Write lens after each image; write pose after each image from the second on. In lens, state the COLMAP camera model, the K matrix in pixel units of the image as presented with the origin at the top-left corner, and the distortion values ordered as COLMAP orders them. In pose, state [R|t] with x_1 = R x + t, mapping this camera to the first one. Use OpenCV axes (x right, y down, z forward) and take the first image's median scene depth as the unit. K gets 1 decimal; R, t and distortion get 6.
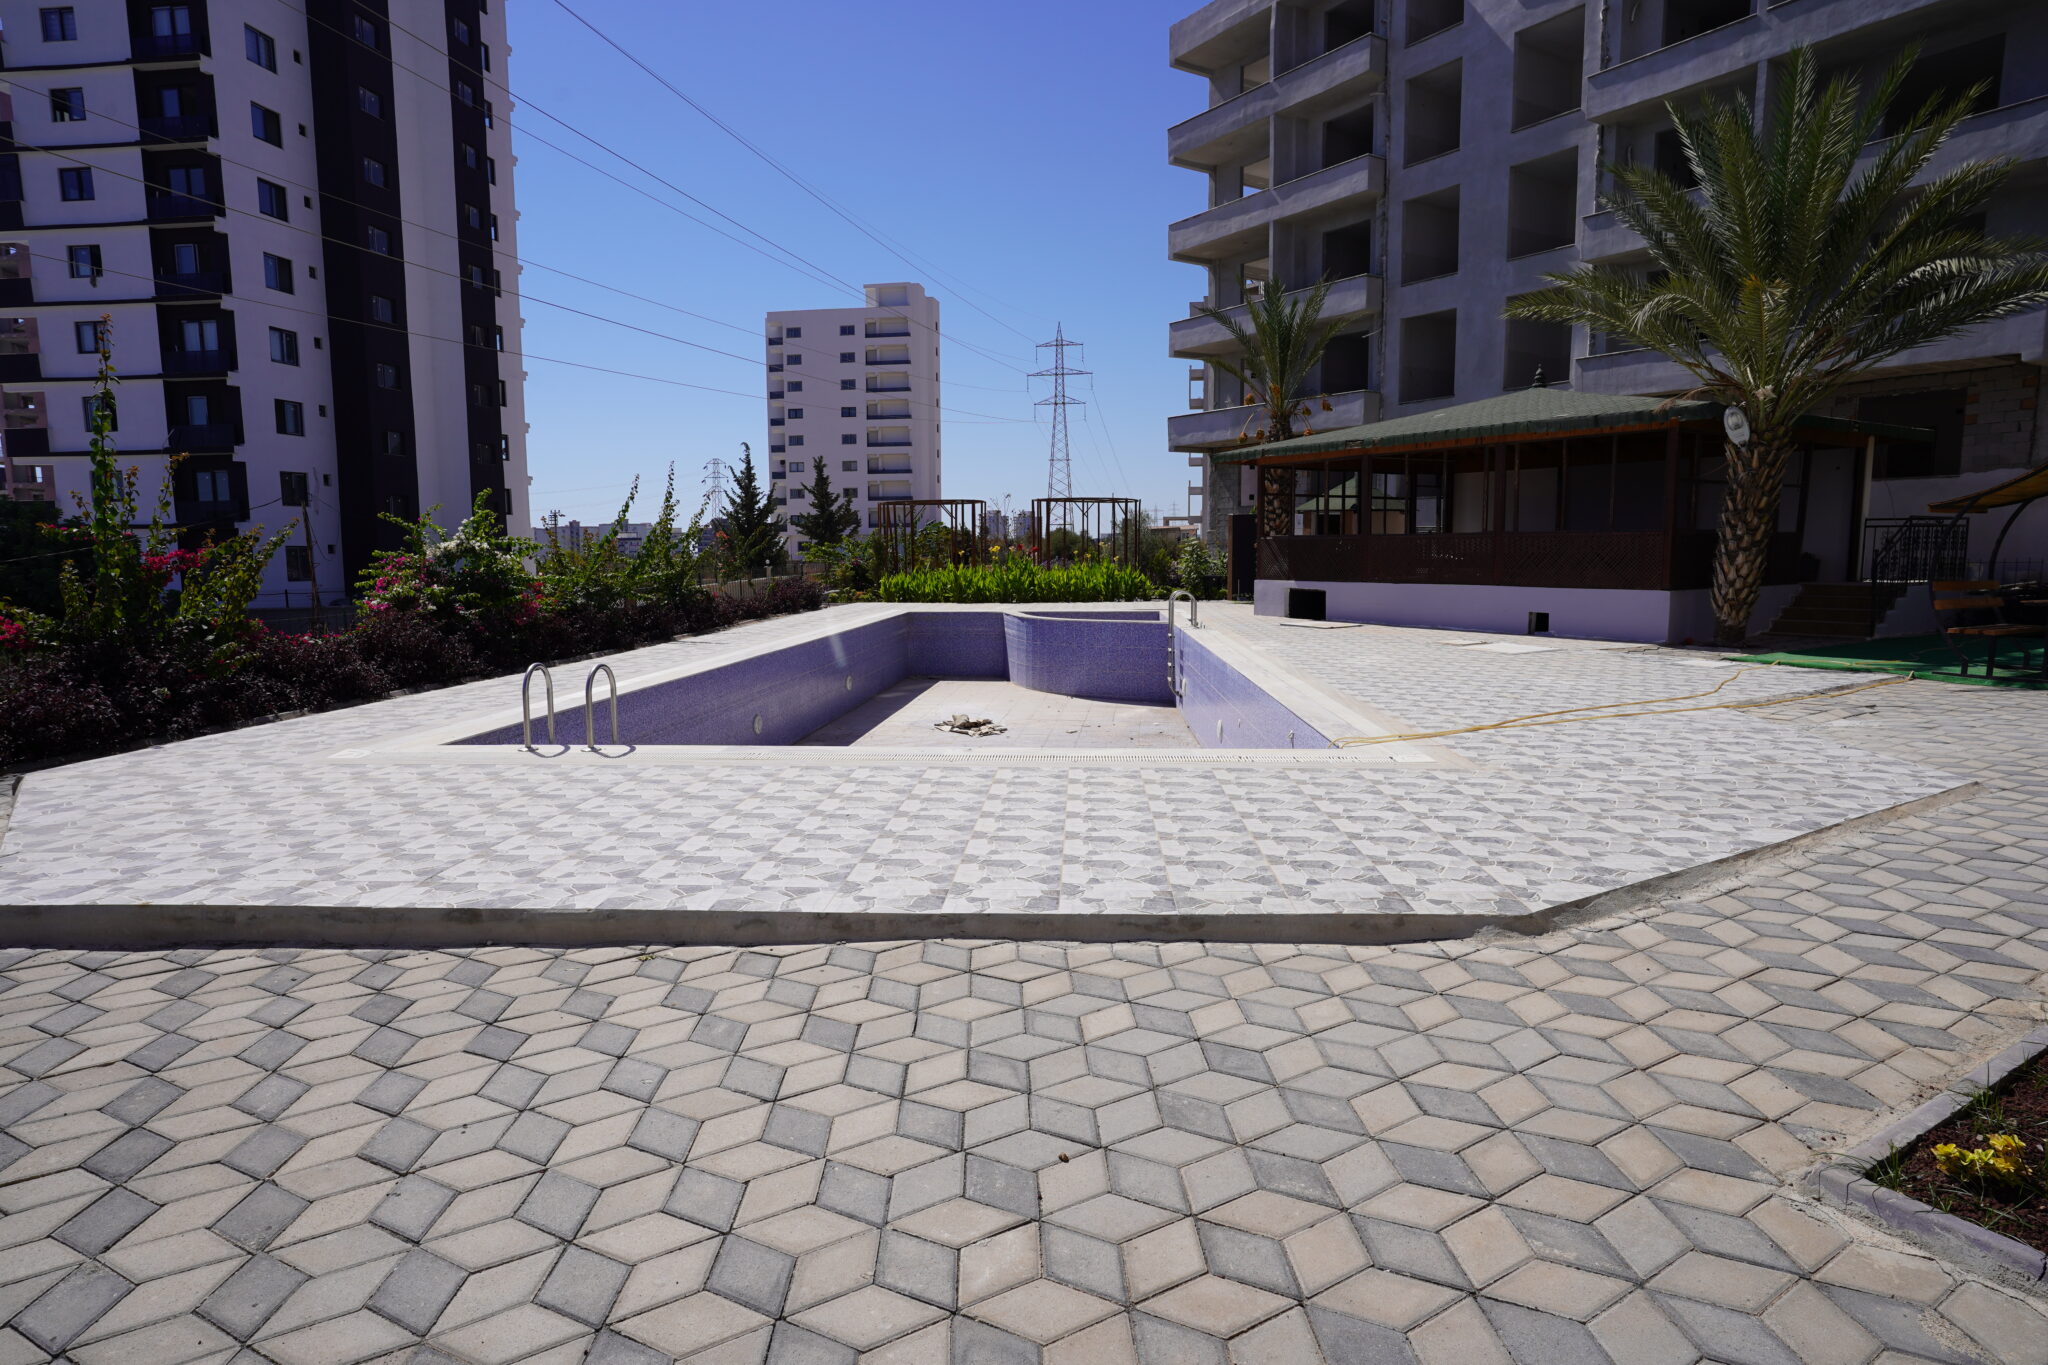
lens RADIAL K [[1142.0, 0, 1020.0], [0, 1142.0, 678.6], [0, 0, 1]] dist [-0.058720, 0.047842]
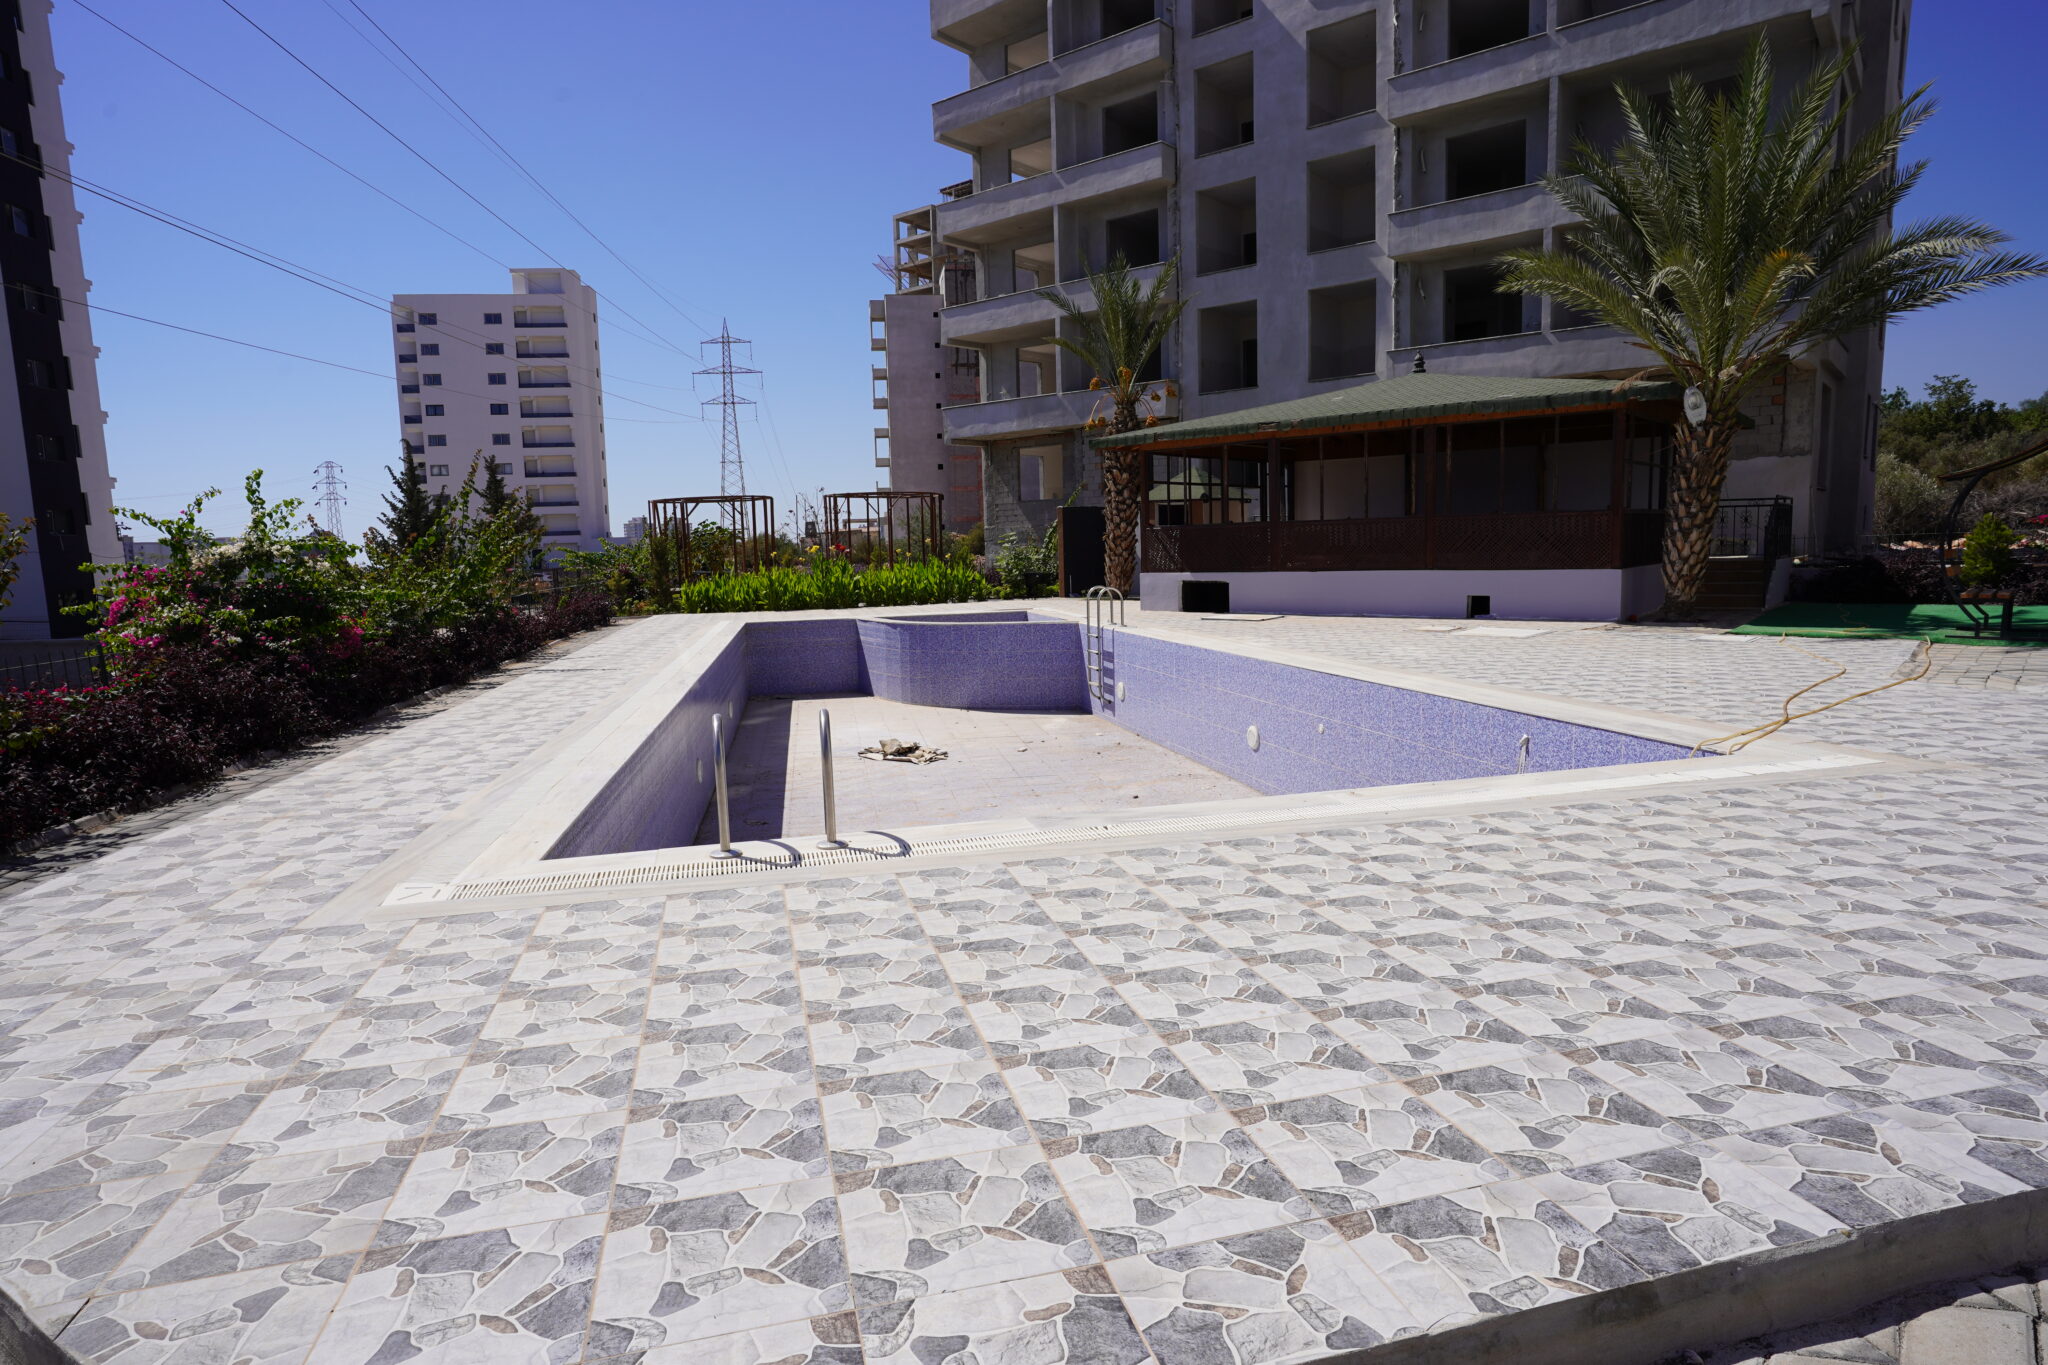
lens RADIAL K [[1142.0, 0, 1020.0], [0, 1142.0, 678.6], [0, 0, 1]] dist [-0.058720, 0.047842]
pose [[0.954642, -0.054381, 0.292749, -0.142356], [0.055358, 0.998454, 0.004953, -0.008489], [-0.292565, 0.011478, 0.956177, 0.109802]]
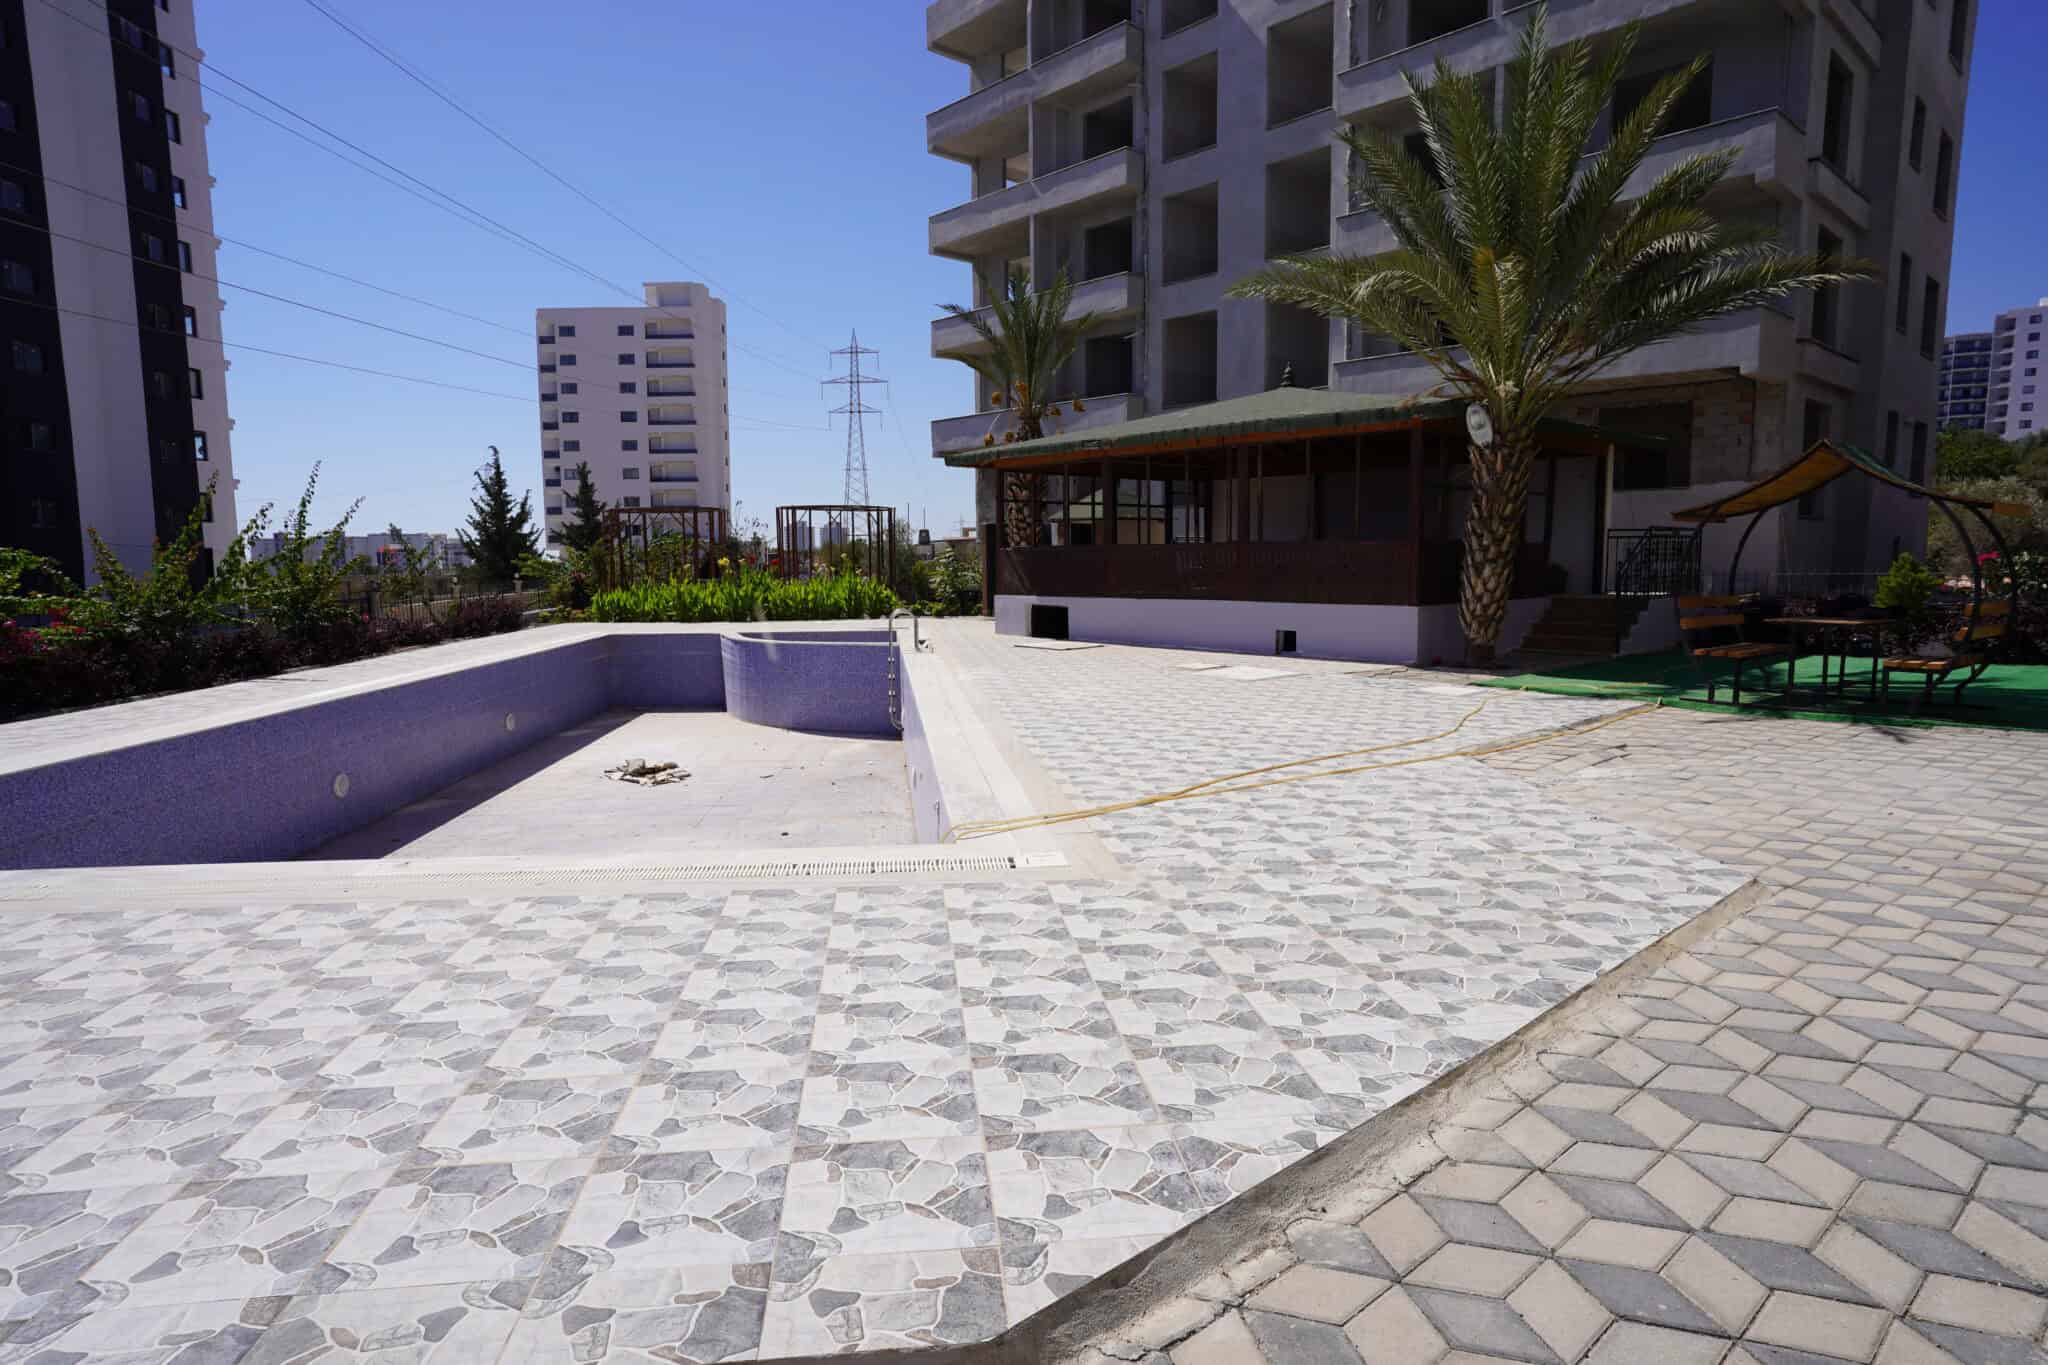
lens RADIAL K [[1142.0, 0, 1020.0], [0, 1142.0, 678.6], [0, 0, 1]] dist [-0.058720, 0.047842]
pose [[0.986404, -0.017637, 0.163392, 0.064263], [0.019195, 0.999784, -0.007962, -0.010902], [-0.163216, 0.010990, 0.986529, 0.087115]]
